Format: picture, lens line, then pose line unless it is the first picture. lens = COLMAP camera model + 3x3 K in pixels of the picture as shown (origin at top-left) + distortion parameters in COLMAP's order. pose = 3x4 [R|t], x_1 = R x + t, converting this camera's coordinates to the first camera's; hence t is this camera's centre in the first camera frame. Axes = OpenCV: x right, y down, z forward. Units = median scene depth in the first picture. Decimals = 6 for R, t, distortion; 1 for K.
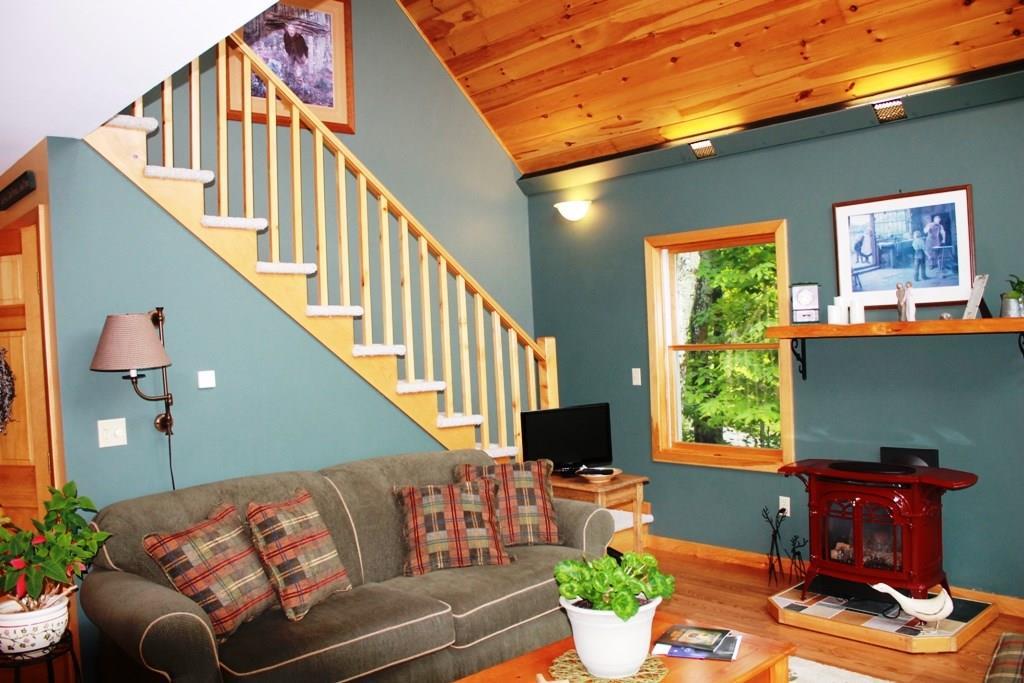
lens RADIAL K [[869.2, 0, 513.9], [0, 869.2, 343.8], [0, 0, 1]] dist [-0.153446, 0.128043]
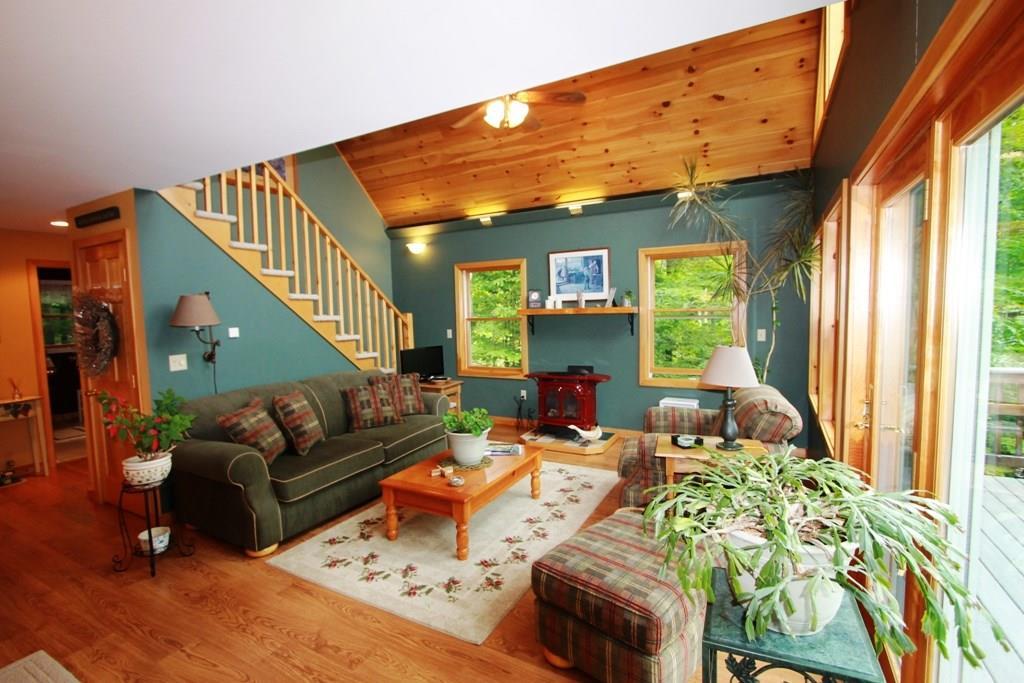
lens RADIAL K [[480.7, 0, 508.4], [0, 480.7, 336.1], [0, 0, 1]] dist [-0.005670, -0.000561]
pose [[0.946095, 0.000028, 0.323889, -0.122861], [-0.010497, 0.999477, 0.030575, 0.010721], [-0.323719, -0.032326, 0.945601, -0.130546]]
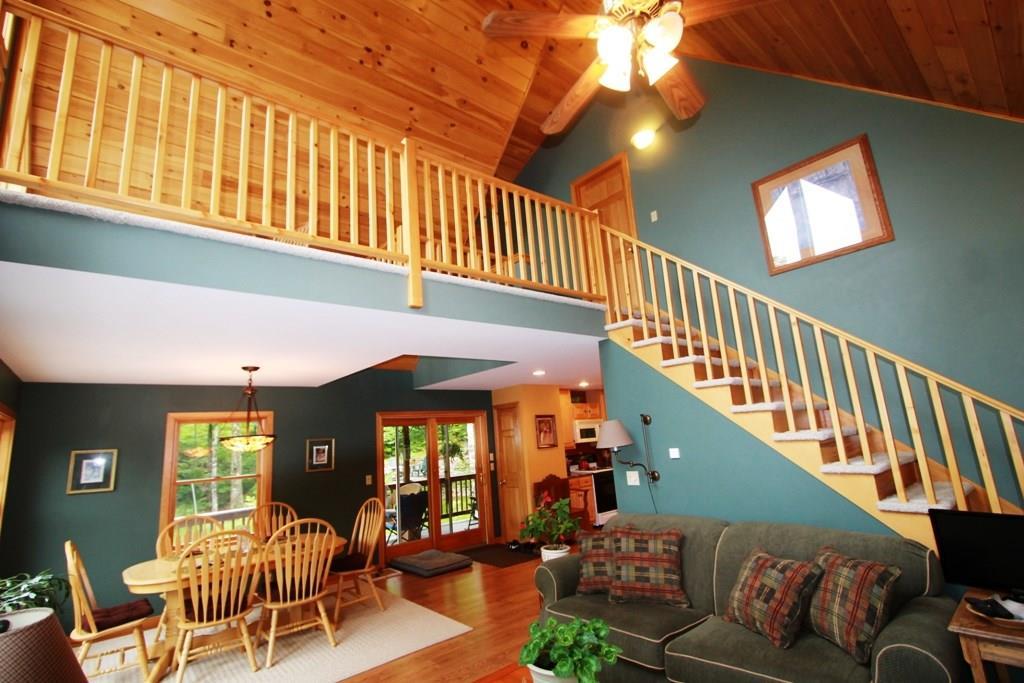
lens RADIAL K [[480.7, 0, 506.9], [0, 480.7, 335.3], [0, 0, 1]] dist [-0.005670, -0.000561]
pose [[-0.034339, -0.167090, -0.985344, 0.586051], [0.044977, 0.984668, -0.168542, -0.040876], [0.998398, -0.050105, -0.026297, 0.615118]]
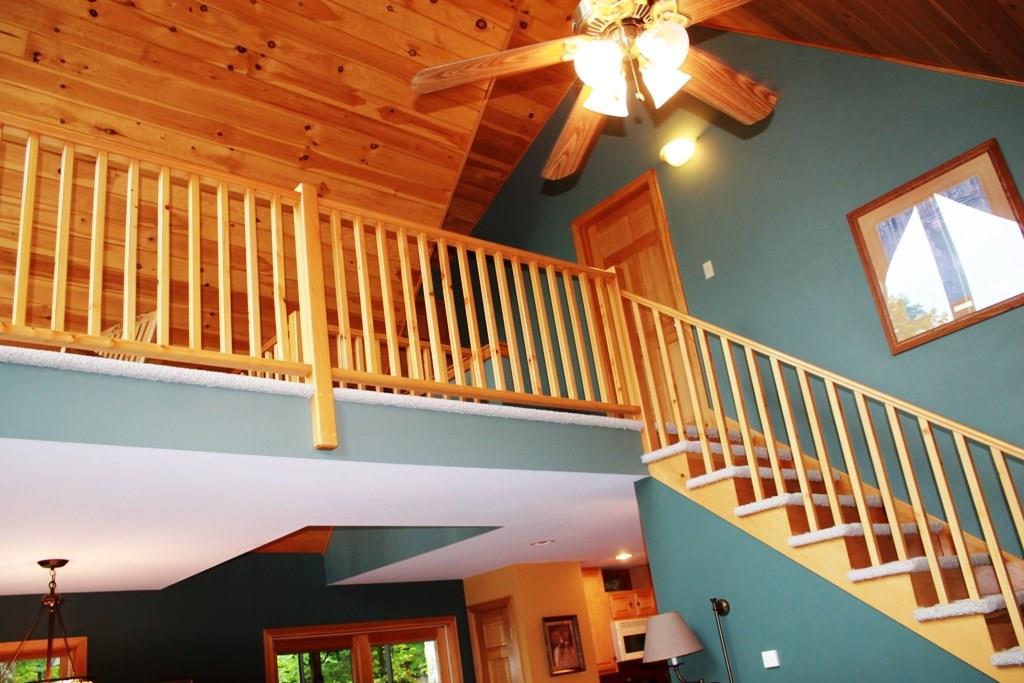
lens RADIAL K [[869.2, 0, 515.4], [0, 869.2, 339.7], [0, 0, 1]] dist [-0.153446, 0.128043]
pose [[-0.015776, -0.317625, -0.948085, 0.669385], [0.116645, 0.941144, -0.317240, -0.031397], [0.993048, -0.115594, 0.022202, 0.628649]]
